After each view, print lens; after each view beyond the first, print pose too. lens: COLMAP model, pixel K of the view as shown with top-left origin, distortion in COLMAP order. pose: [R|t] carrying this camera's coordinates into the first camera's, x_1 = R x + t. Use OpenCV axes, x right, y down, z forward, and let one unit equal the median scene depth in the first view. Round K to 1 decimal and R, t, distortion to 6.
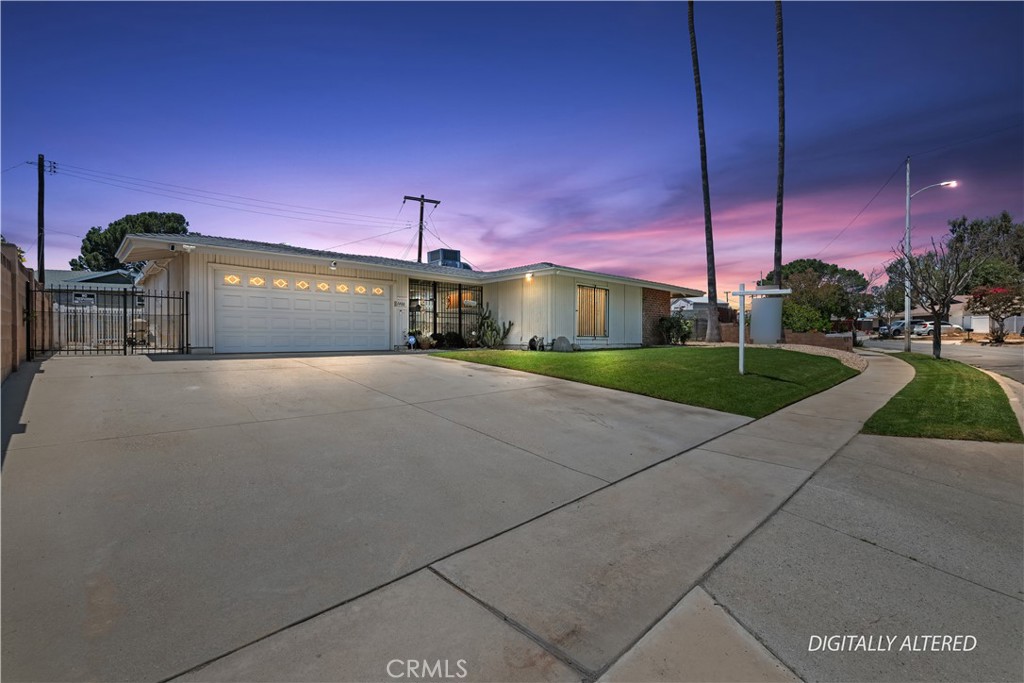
lens RADIAL K [[452.4, 0, 518.3], [0, 452.4, 343.5], [0, 0, 1]] dist [0.002867, -0.000468]
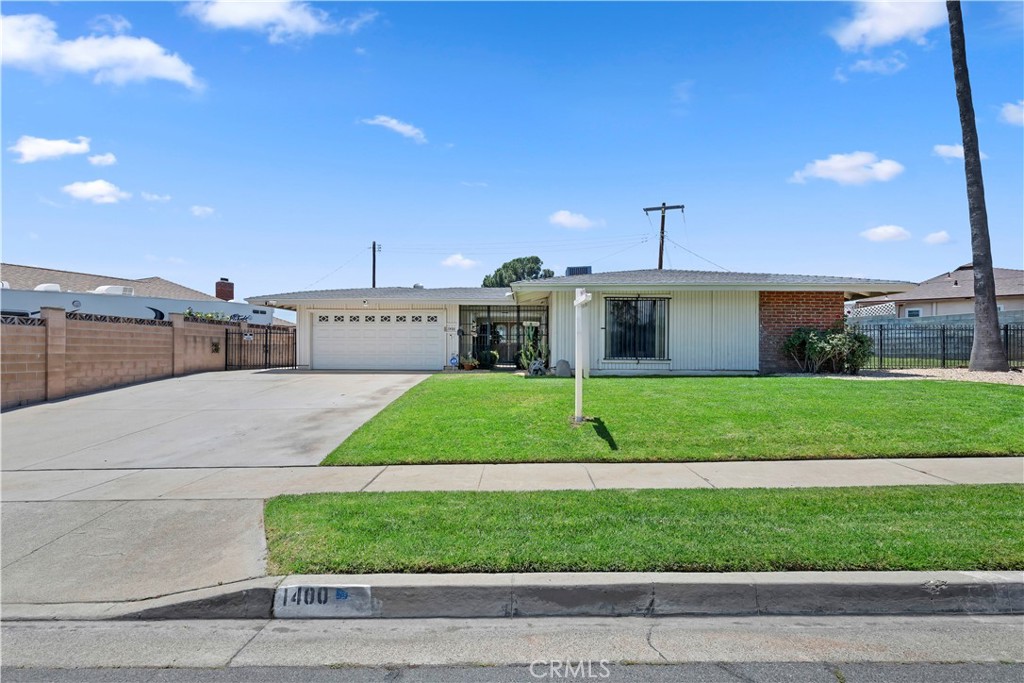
lens RADIAL K [[452.4, 0, 506.9], [0, 452.4, 365.9], [0, 0, 1]] dist [0.002867, -0.000468]
pose [[0.709225, 0.020118, -0.704695, 0.581854], [-0.011138, 0.999788, 0.017333, -0.015611], [0.704894, -0.004444, 0.709299, 0.276562]]
